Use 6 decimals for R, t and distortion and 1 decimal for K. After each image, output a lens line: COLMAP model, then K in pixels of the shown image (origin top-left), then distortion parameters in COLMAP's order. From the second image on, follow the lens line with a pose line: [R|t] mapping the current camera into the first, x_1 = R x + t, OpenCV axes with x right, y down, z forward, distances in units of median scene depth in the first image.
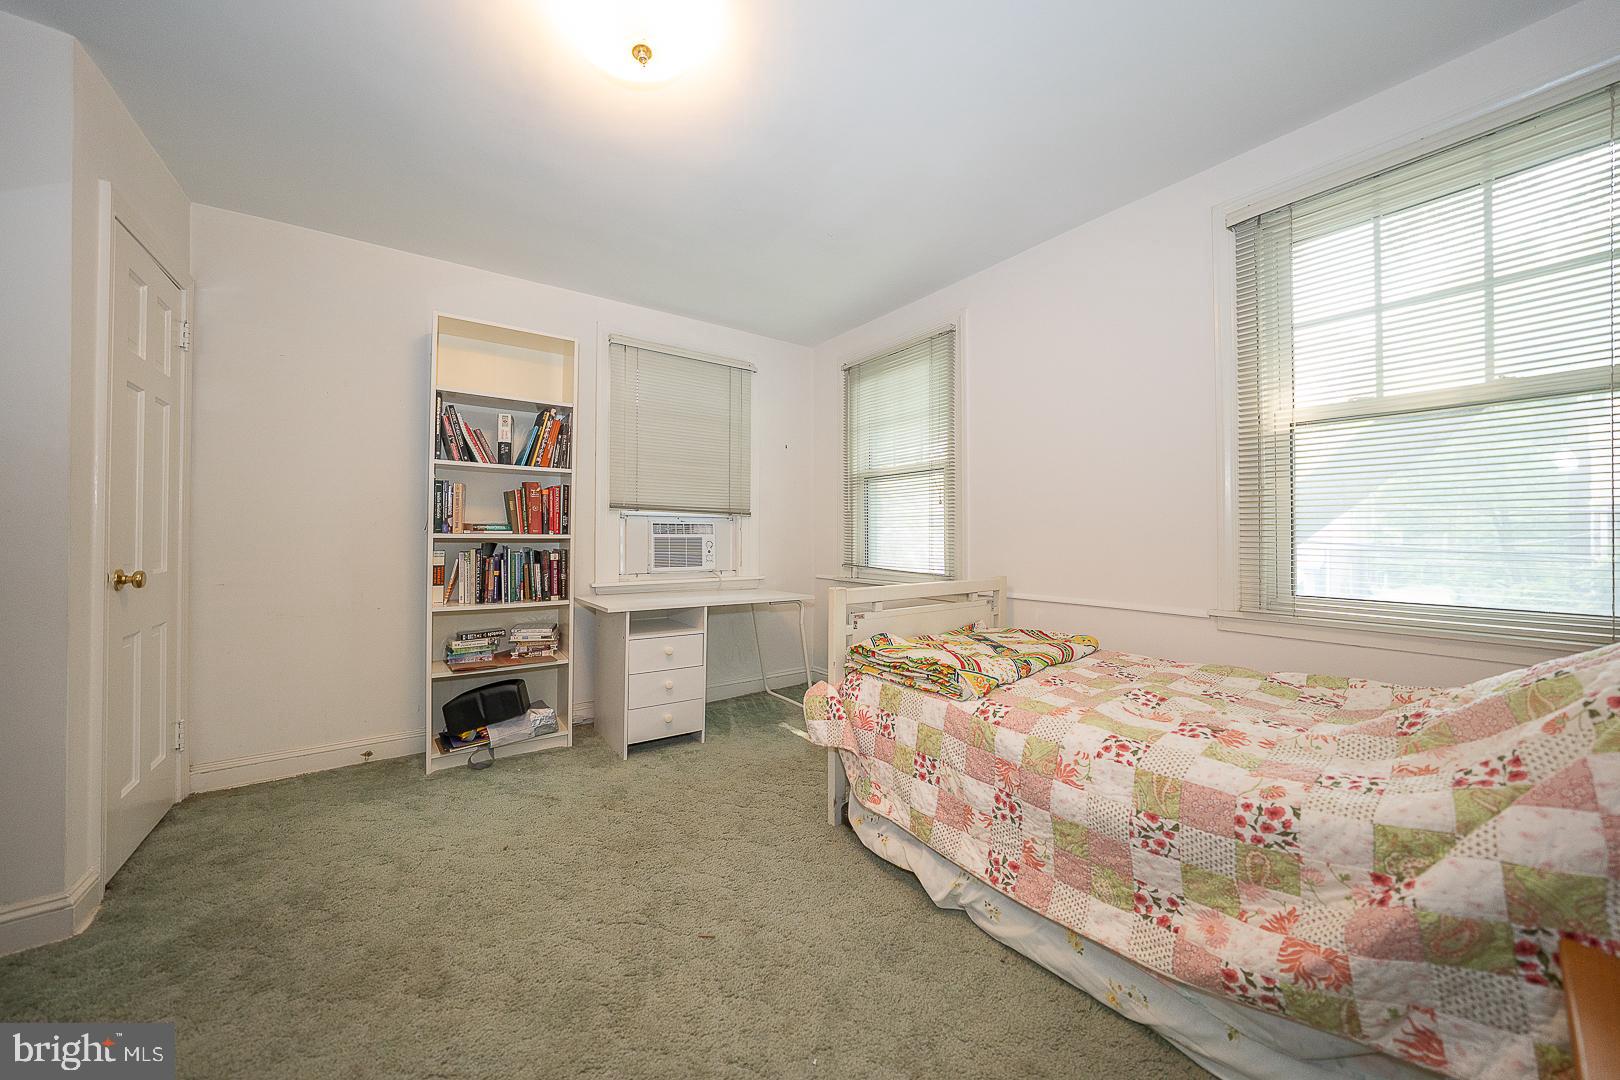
lens RADIAL K [[557.2, 0, 811.8], [0, 557.2, 532.7], [0, 0, 1]] dist [-0.032333, -0.000007]
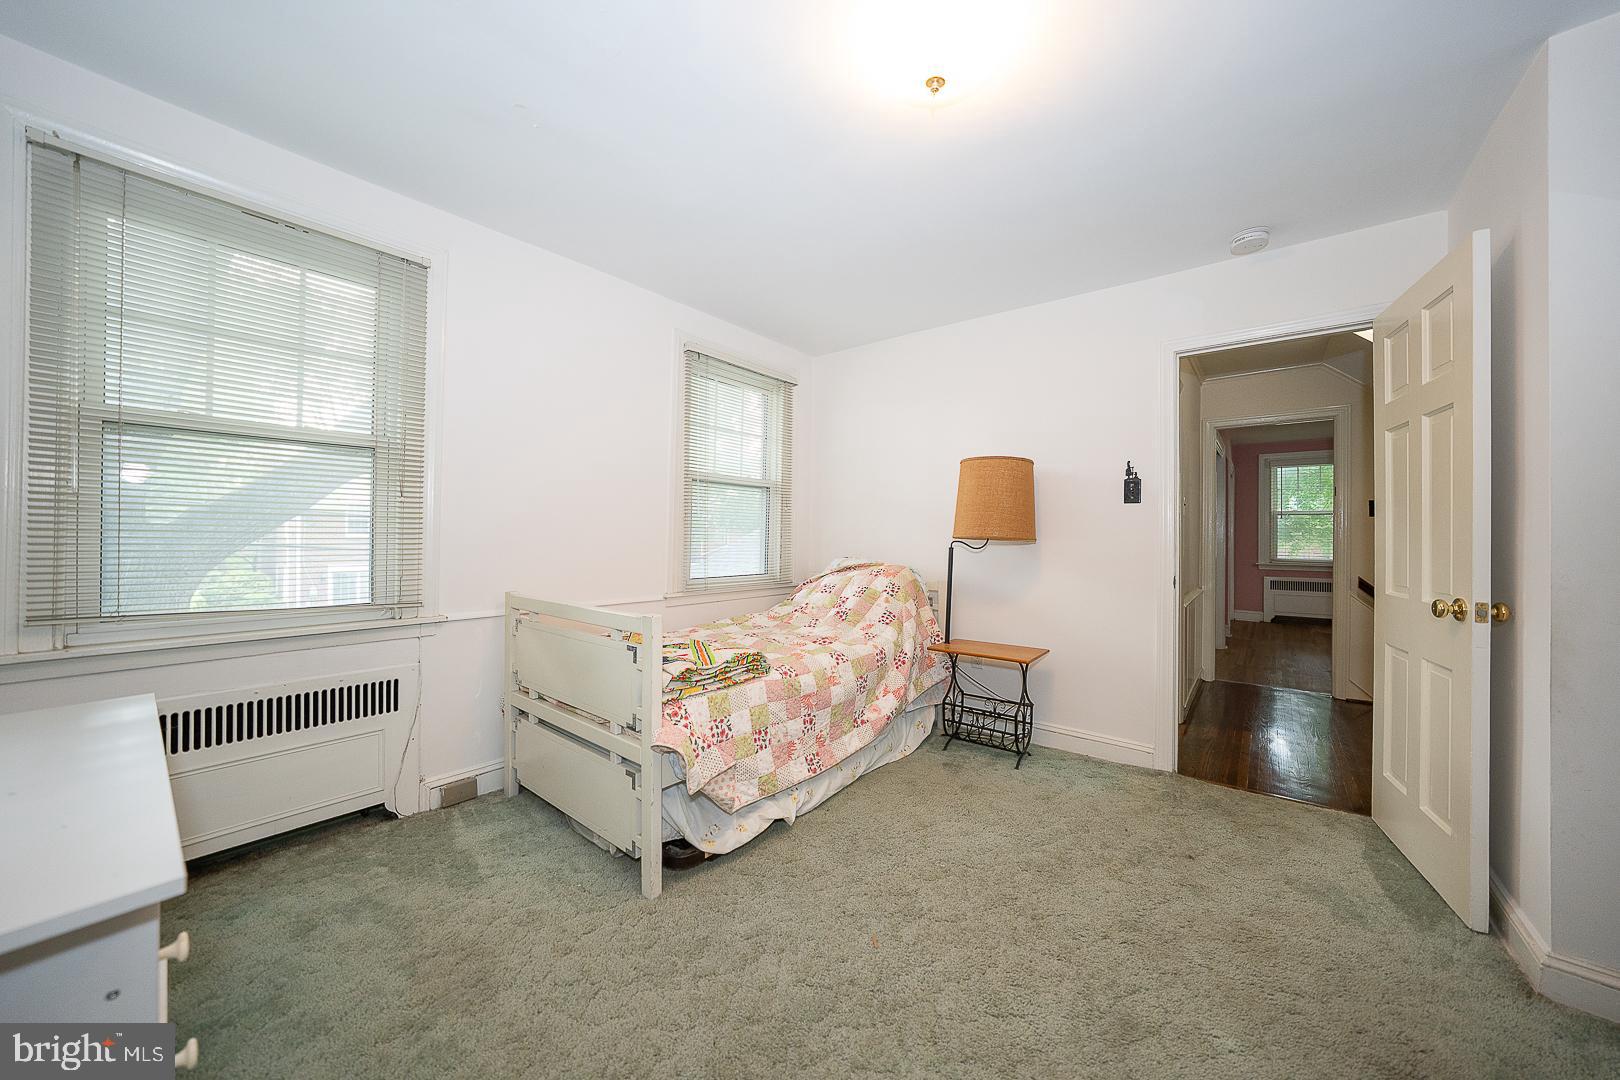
lens RADIAL K [[557.2, 0, 811.8], [0, 557.2, 532.7], [0, 0, 1]] dist [-0.032333, -0.000007]
pose [[-0.251968, 0.002760, 0.967732, -1.137668], [-0.015300, 0.999860, -0.006835, -0.032152], [-0.967615, -0.016528, -0.251890, 1.348218]]
